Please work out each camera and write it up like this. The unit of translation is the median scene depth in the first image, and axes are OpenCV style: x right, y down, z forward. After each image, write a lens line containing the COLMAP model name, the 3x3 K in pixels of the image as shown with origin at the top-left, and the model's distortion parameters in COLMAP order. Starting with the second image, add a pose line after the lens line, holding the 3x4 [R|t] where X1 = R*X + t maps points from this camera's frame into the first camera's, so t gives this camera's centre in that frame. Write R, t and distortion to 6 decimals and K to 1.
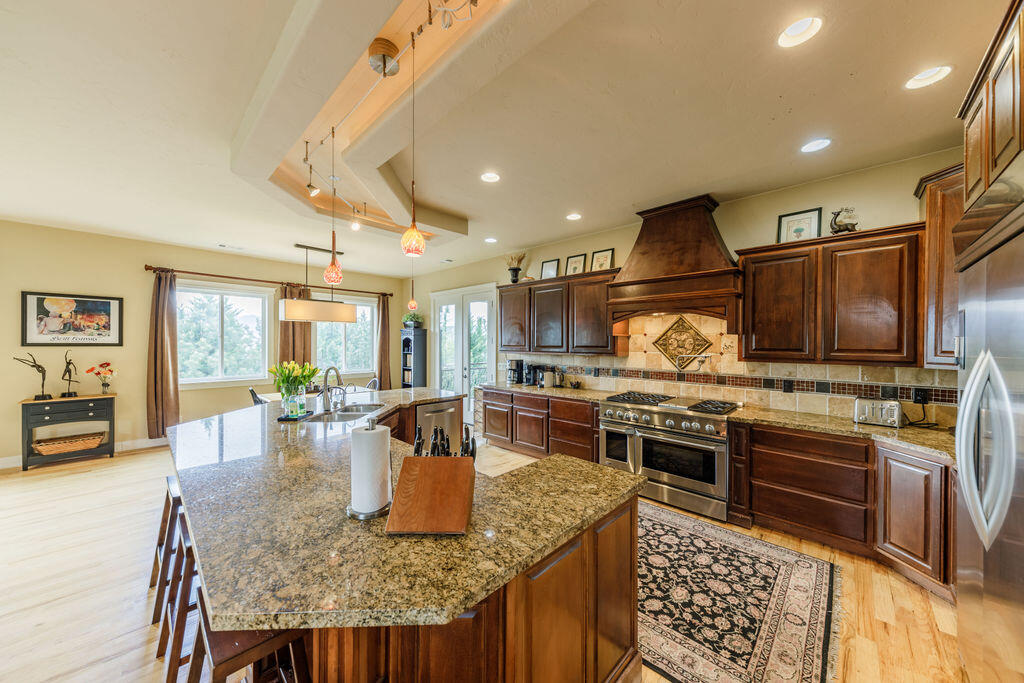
lens RADIAL K [[354.3, 0, 512.8], [0, 354.3, 344.8], [0, 0, 1]] dist [0.006286, 0.000183]
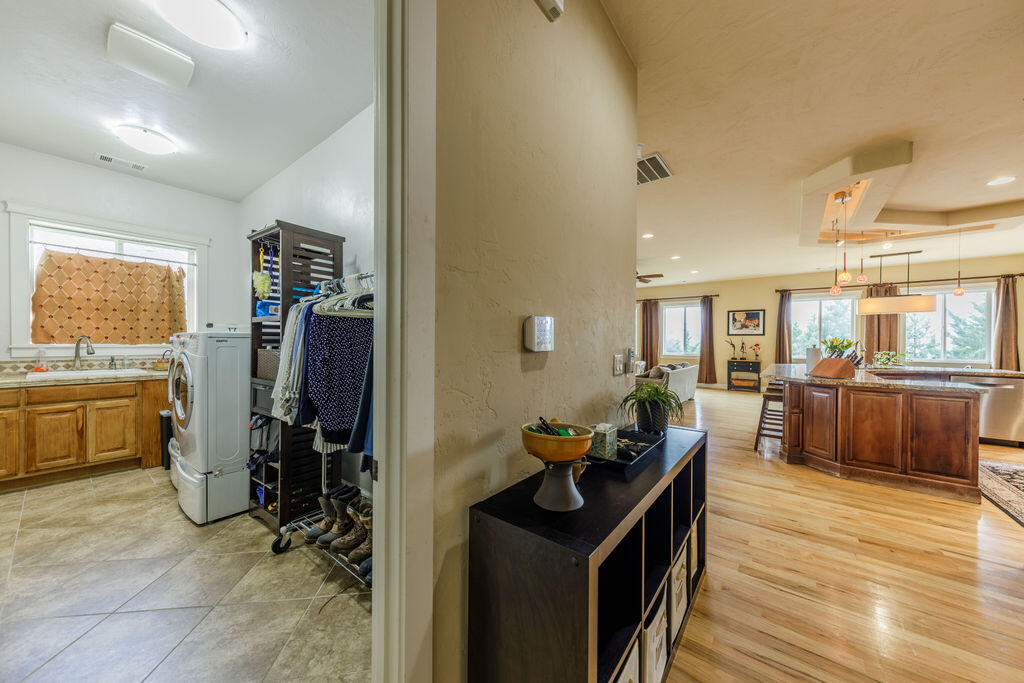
lens RADIAL K [[354.3, 0, 512.8], [0, 354.3, 342.6], [0, 0, 1]] dist [0.006286, 0.000183]
pose [[0.096081, -0.000147, -0.995373, 0.674636], [-0.011026, 0.999938, -0.001212, 0.063157], [0.995312, 0.011092, 0.096074, -0.520787]]
